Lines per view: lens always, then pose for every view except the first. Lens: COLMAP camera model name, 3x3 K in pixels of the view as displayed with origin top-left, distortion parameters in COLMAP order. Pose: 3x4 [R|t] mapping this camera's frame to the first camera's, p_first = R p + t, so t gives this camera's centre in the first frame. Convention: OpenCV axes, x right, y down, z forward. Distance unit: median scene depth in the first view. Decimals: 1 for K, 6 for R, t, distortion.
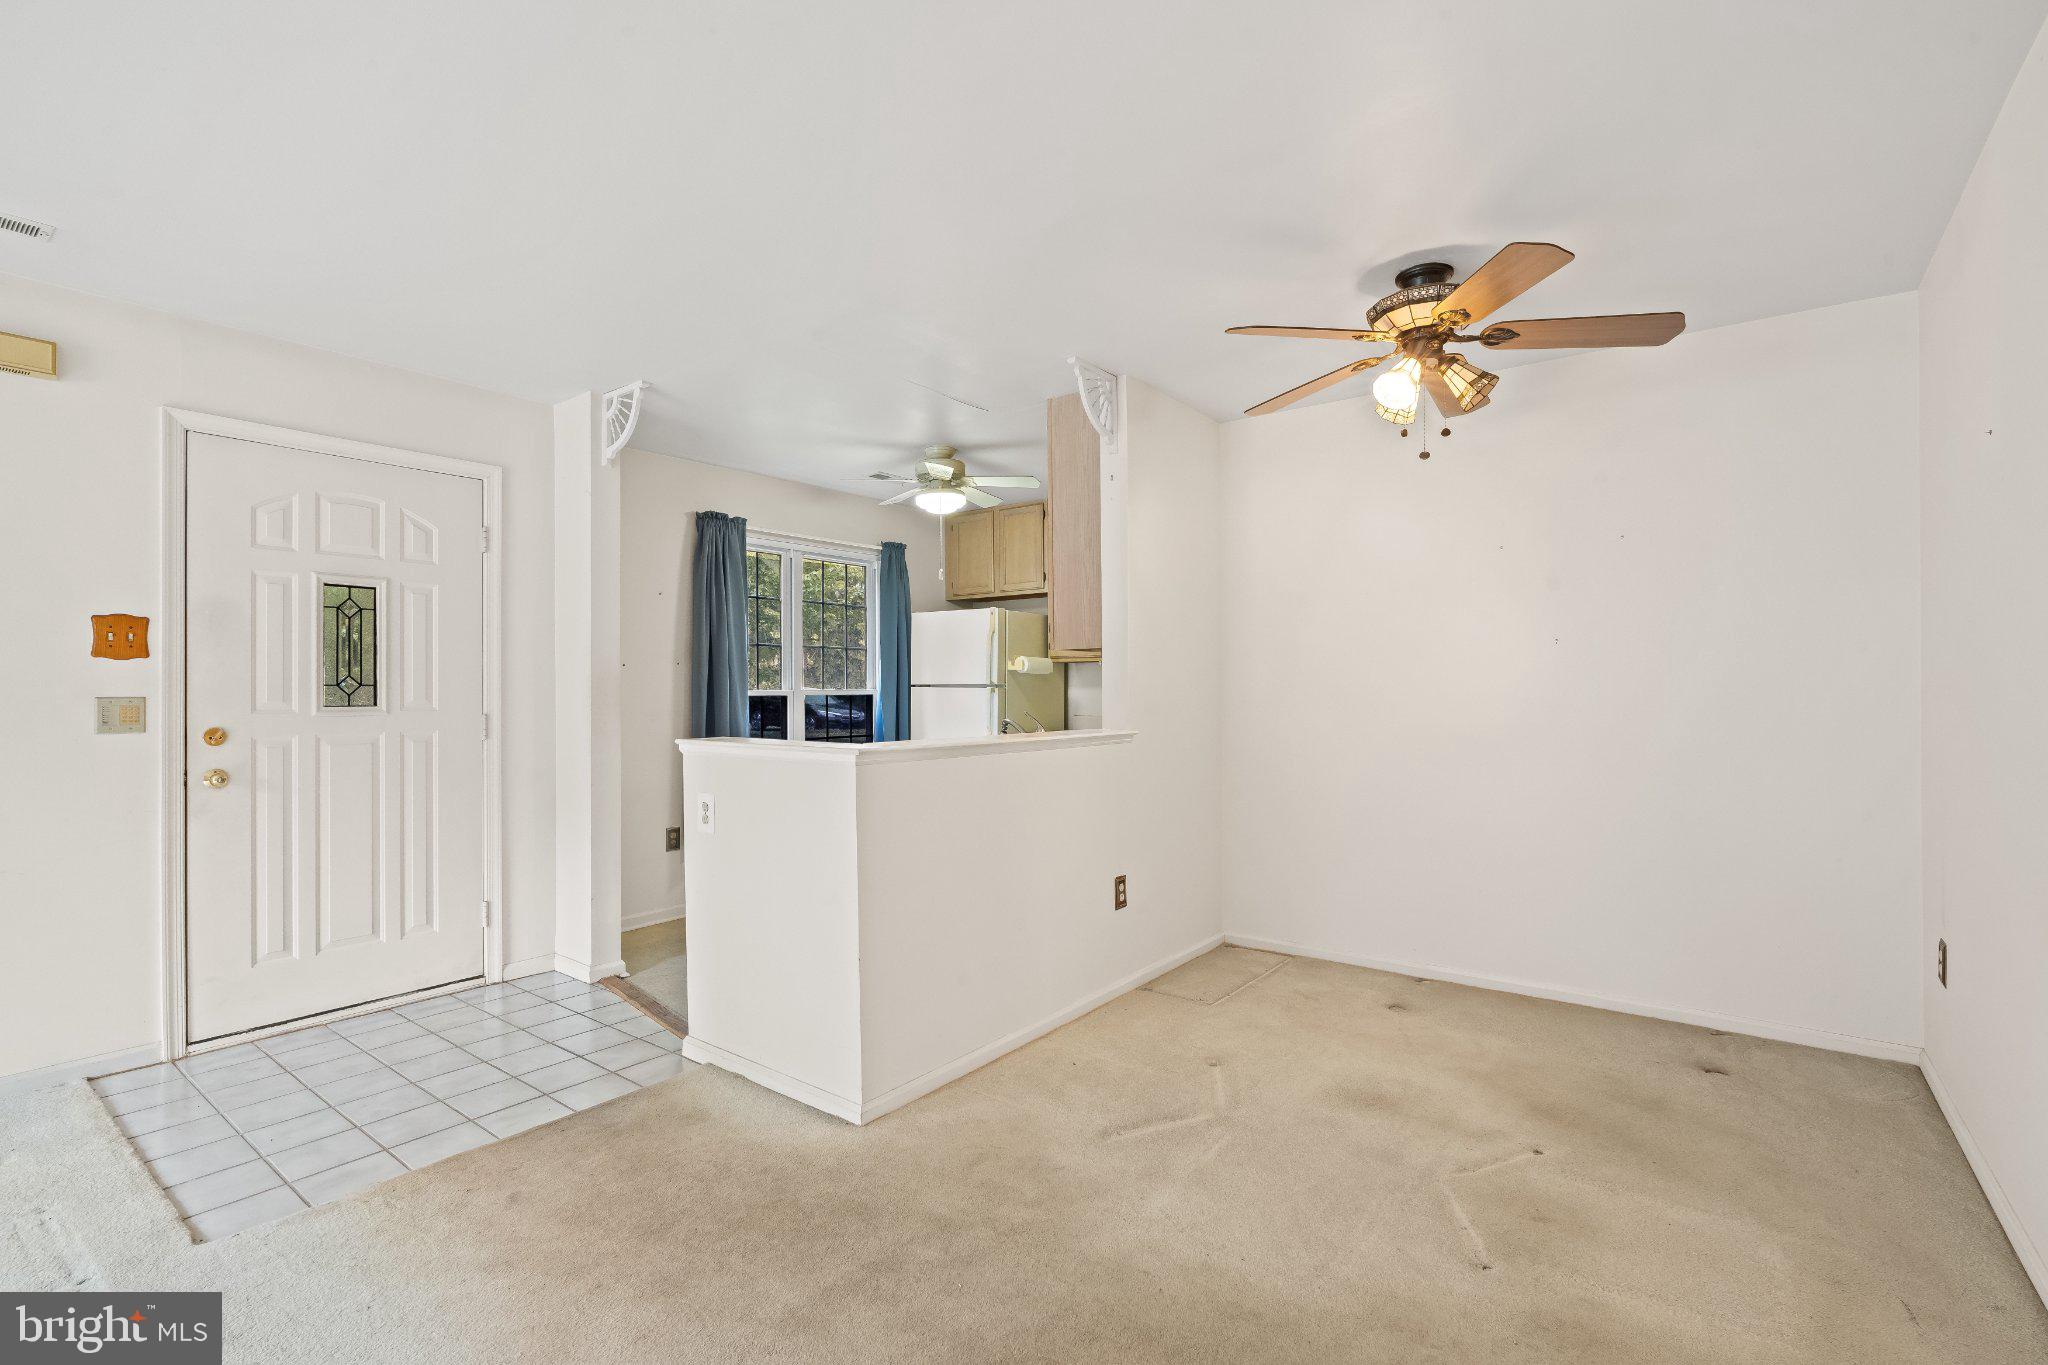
lens RADIAL K [[919.0, 0, 1019.2], [0, 919.0, 684.8], [0, 0, 1]] dist [-0.005138, -0.000142]
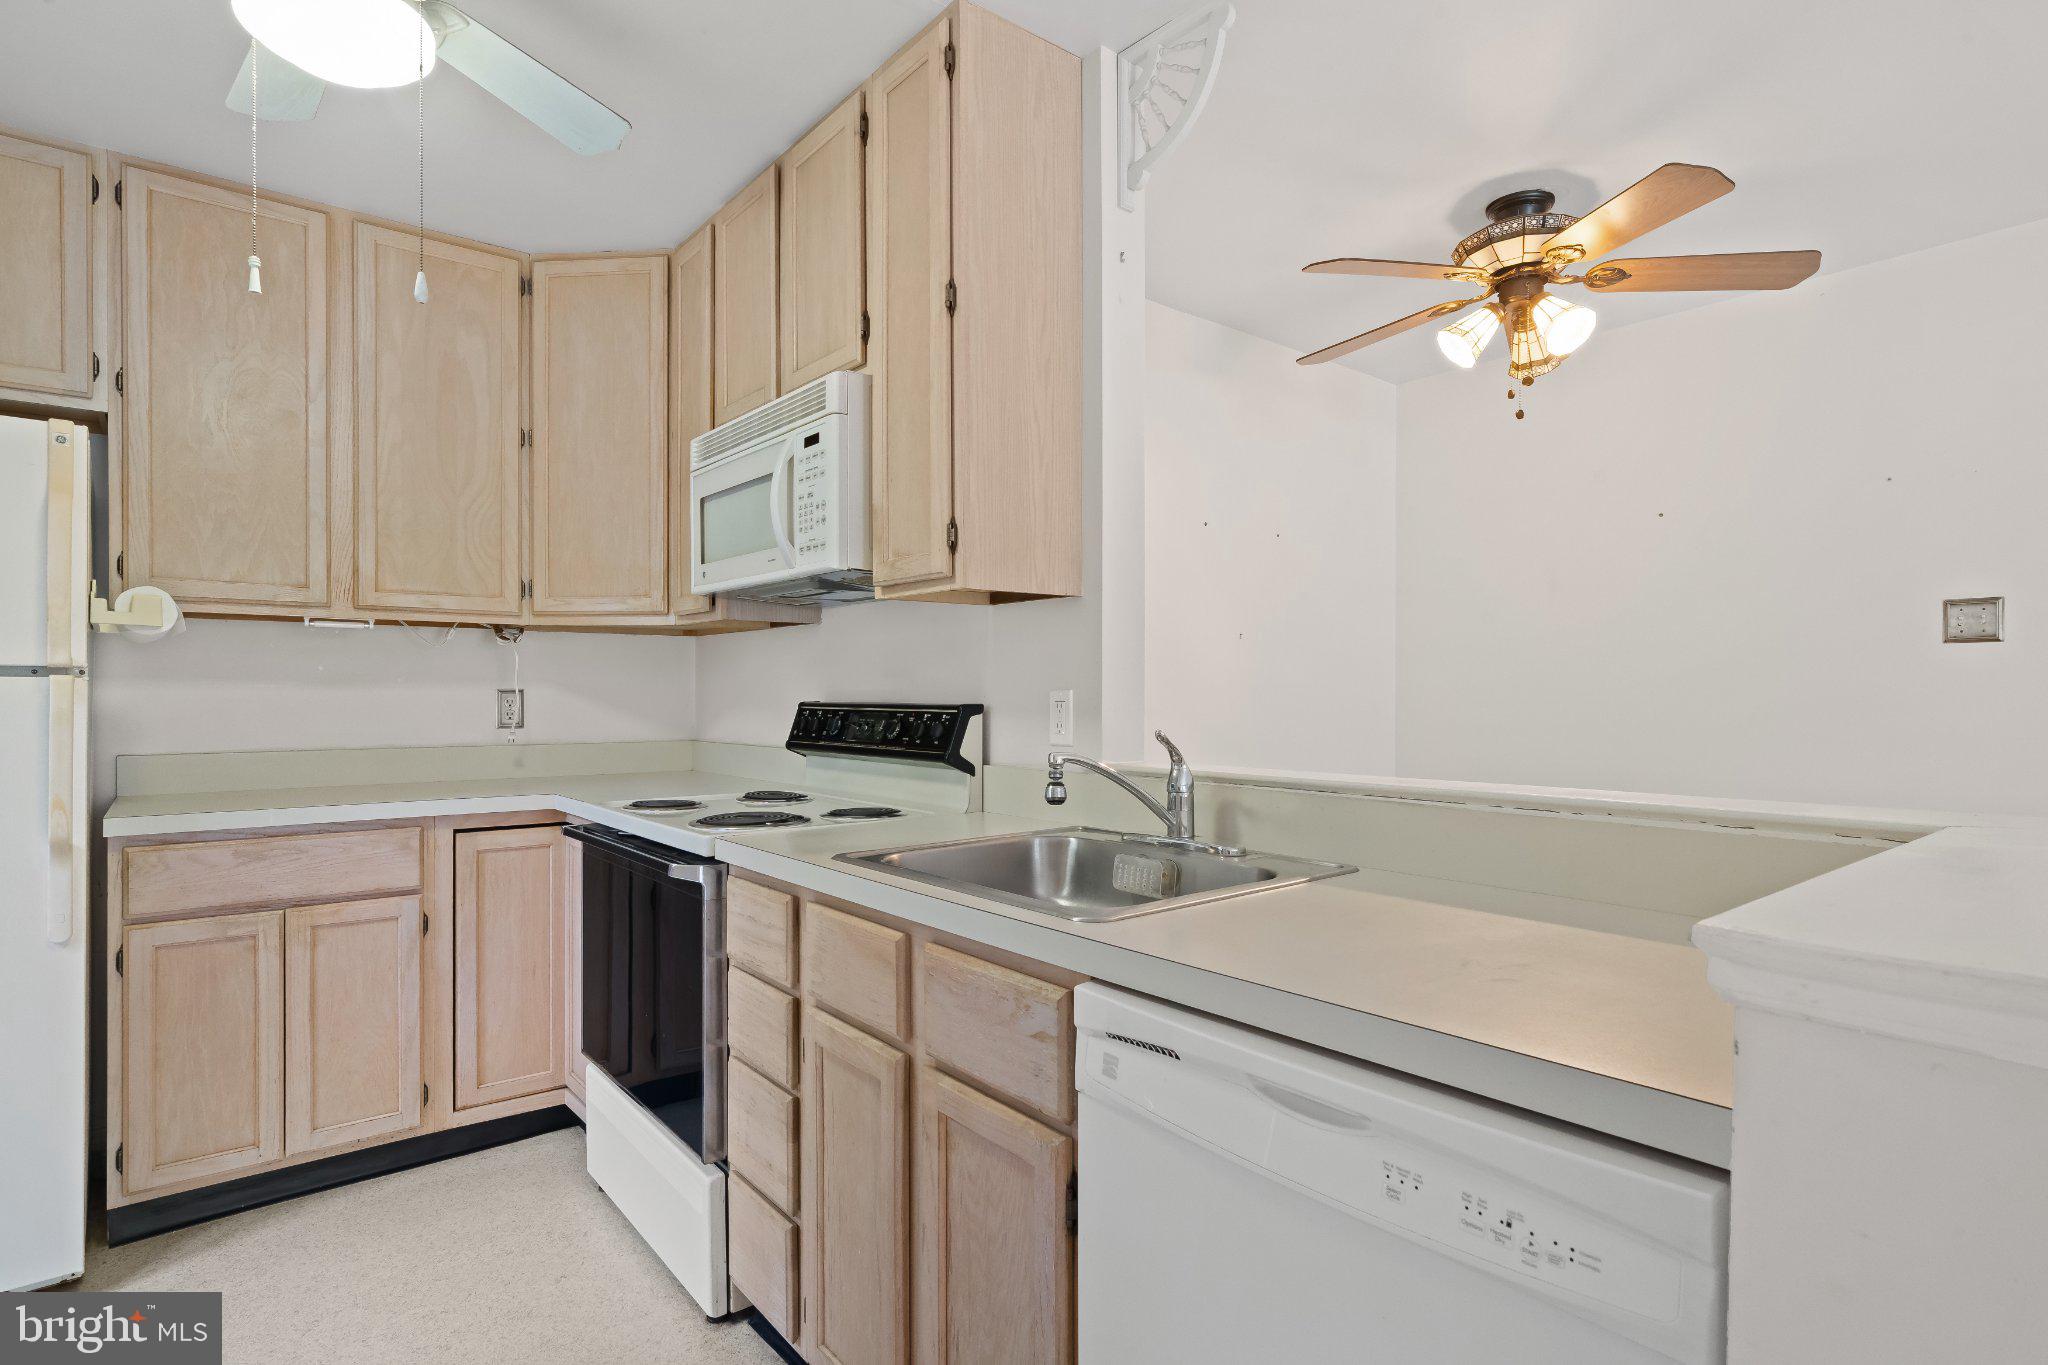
lens RADIAL K [[1037.4, 0, 1015.5], [0, 1037.4, 694.7], [0, 0, 1]] dist [-0.001384, 0.000860]
pose [[0.229573, 0.001111, 0.973291, -0.453636], [-0.004575, 0.999990, -0.000063, 0.011688], [-0.973281, -0.004438, 0.229576, 0.914221]]
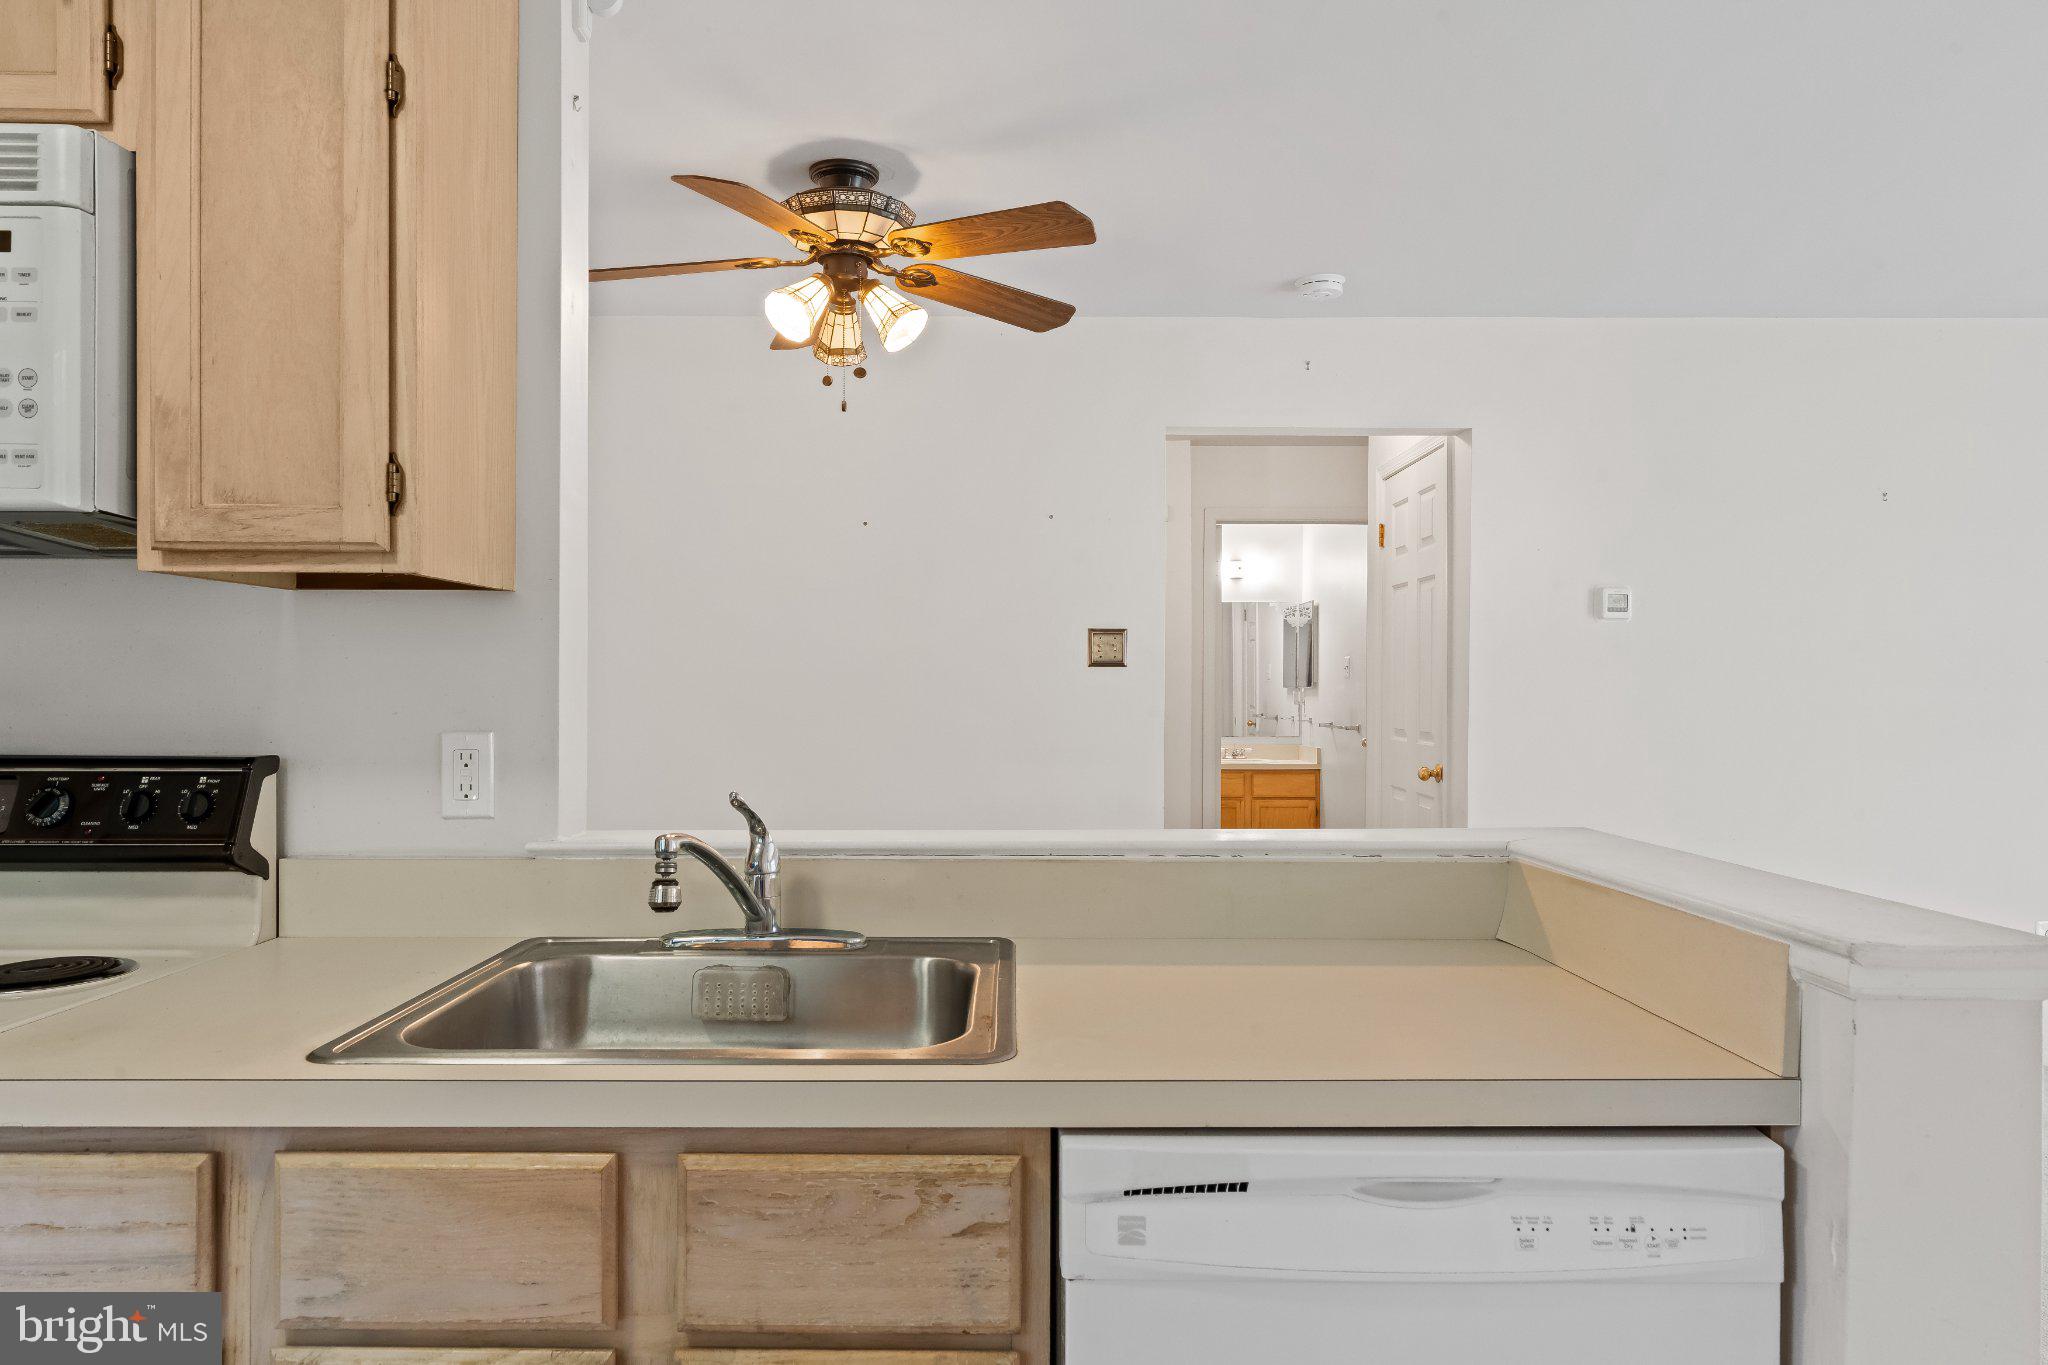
lens RADIAL K [[1316.9, 0, 1024.0], [0, 1316.9, 682.5], [0, 0, 1]] dist [0.007754, 0.000796]
pose [[-0.619325, 0.006234, 0.785110, -0.383937], [-0.003814, 0.999933, -0.010948, -0.004393], [-0.785125, -0.009775, -0.619260, 1.157457]]
